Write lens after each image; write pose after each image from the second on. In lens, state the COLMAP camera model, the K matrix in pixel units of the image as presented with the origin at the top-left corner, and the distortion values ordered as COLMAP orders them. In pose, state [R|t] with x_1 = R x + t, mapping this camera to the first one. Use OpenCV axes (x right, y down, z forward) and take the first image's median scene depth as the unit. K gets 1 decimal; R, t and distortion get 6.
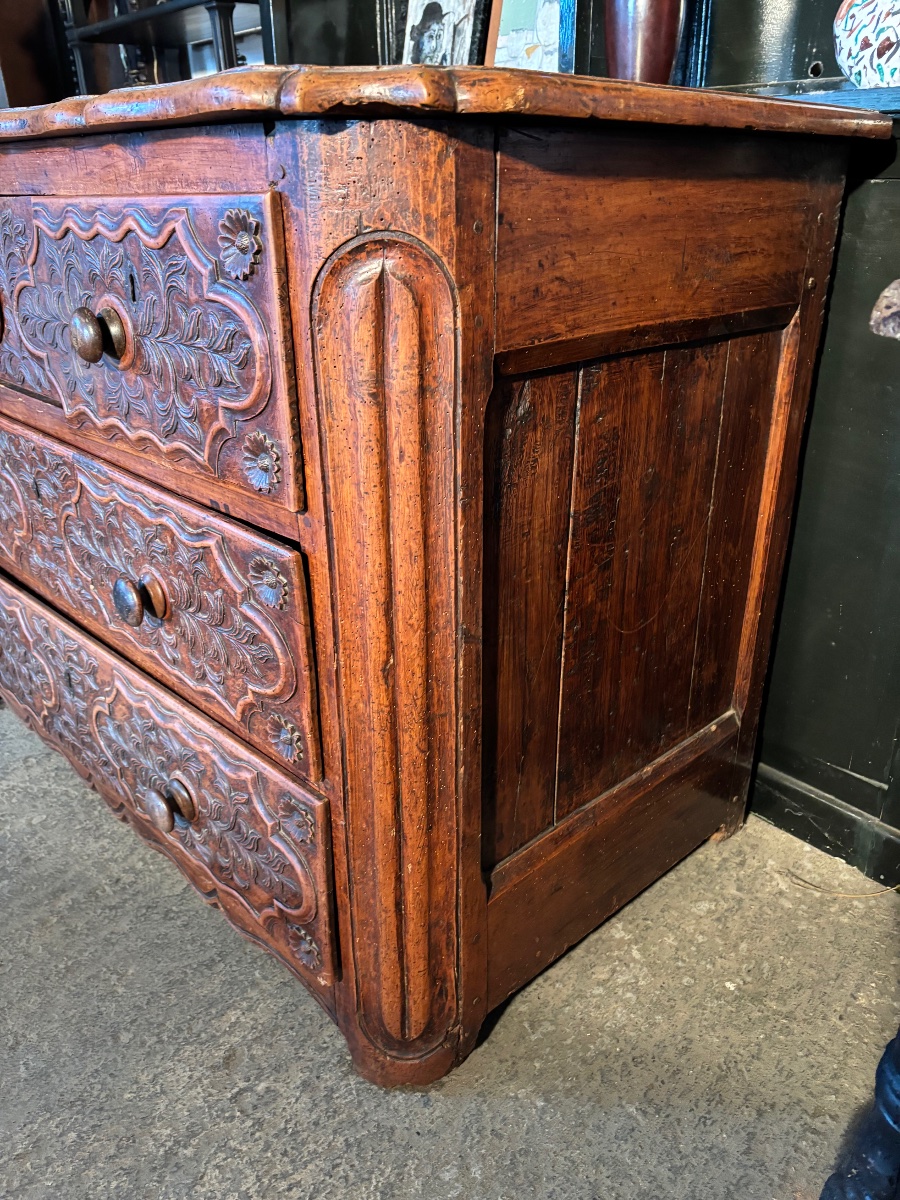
lens RADIAL K [[909.0, 0, 454.6], [0, 909.0, 600.1], [0, 0, 1]] dist [0.010877, -0.031140]
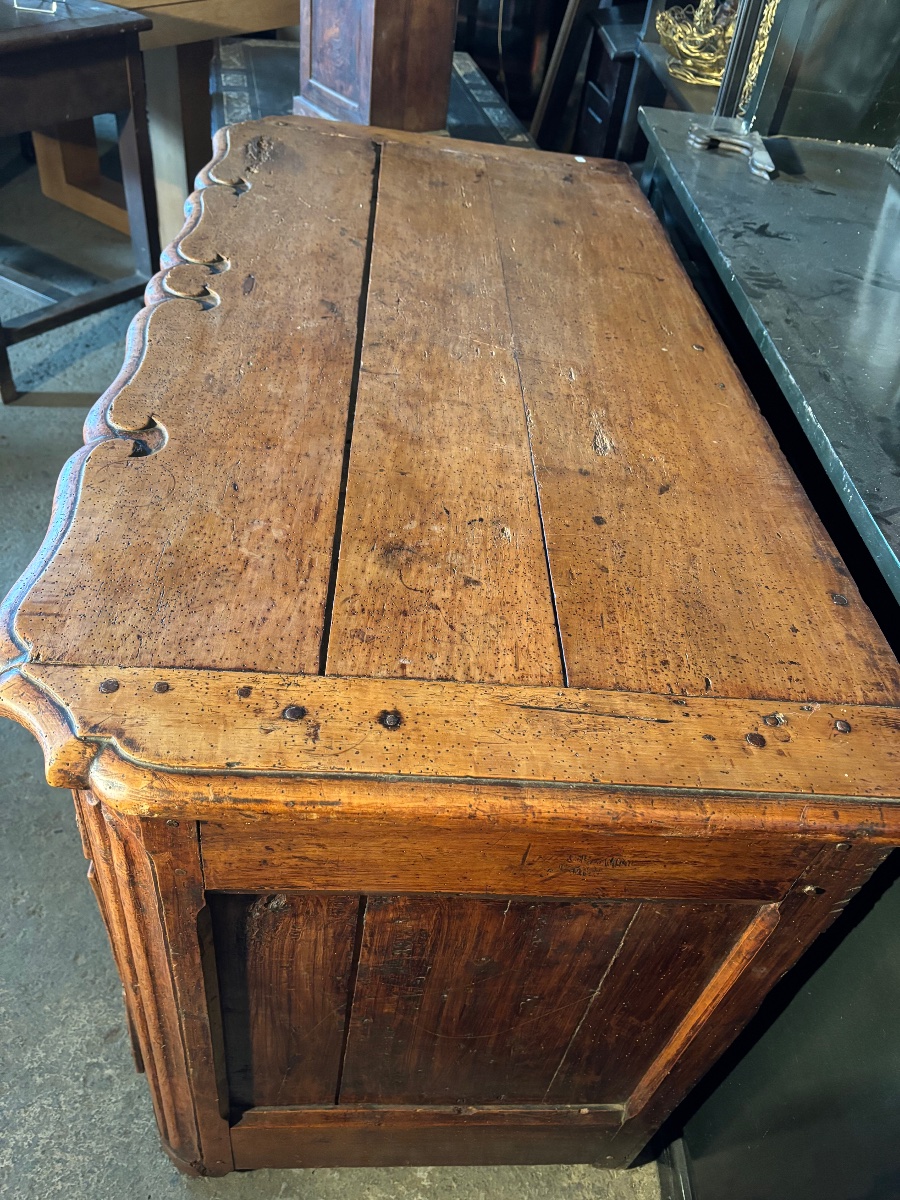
lens RADIAL K [[909.0, 0, 452.3], [0, 909.0, 597.0], [0, 0, 1]] dist [0.010877, -0.031140]
pose [[0.754988, 0.512483, -0.409090, 0.349194], [-0.389888, 0.852439, 0.348333, -0.704115], [0.527239, -0.103487, 0.843392, 0.219747]]
